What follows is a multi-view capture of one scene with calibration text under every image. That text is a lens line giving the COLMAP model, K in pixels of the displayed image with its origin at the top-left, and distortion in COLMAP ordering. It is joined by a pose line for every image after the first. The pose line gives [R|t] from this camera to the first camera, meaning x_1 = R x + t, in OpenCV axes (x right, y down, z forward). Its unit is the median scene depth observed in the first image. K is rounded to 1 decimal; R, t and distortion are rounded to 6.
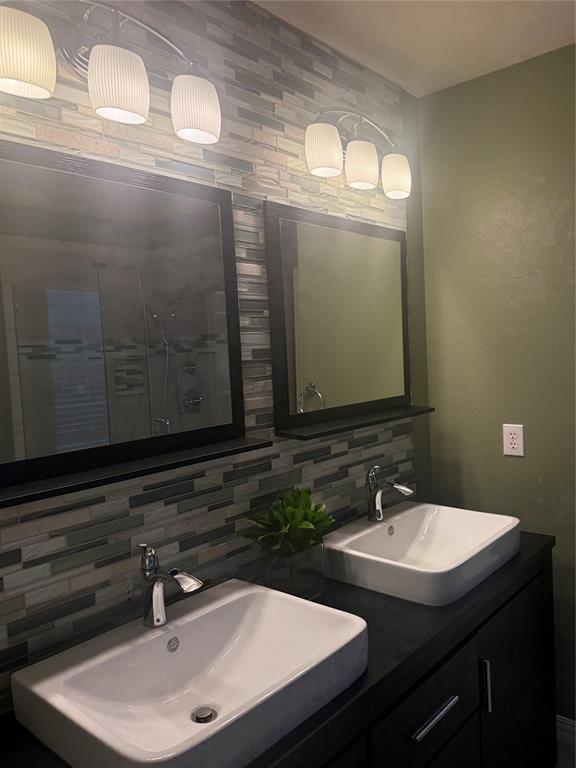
lens RADIAL K [[579.8, 0, 285.7], [0, 579.8, 390.8], [0, 0, 1]] dist [0.126635, -0.271063]
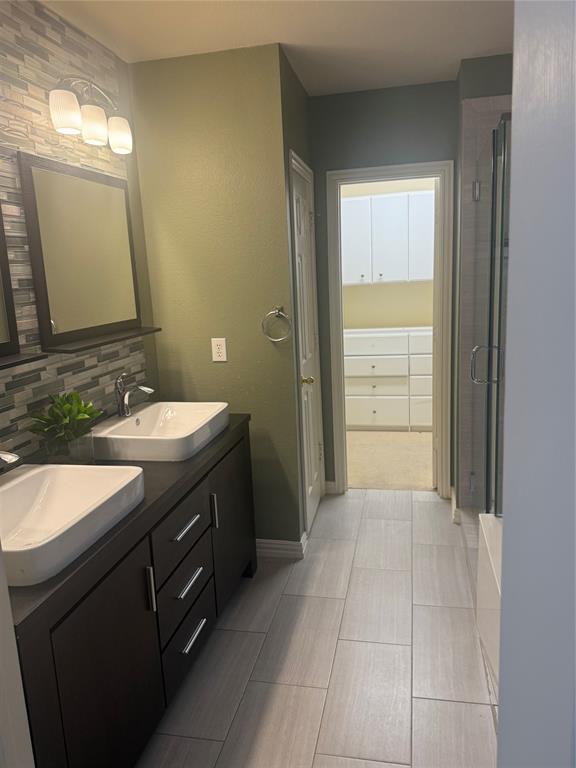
lens RADIAL K [[595.2, 0, 288.0], [0, 595.2, 384.0], [0, 0, 1]] dist [0.133236, -0.211108]
pose [[0.867598, -0.080804, 0.490656, -0.189918], [0.032894, 0.993874, 0.105513, 0.026706], [-0.496176, -0.075403, 0.864941, -0.334035]]
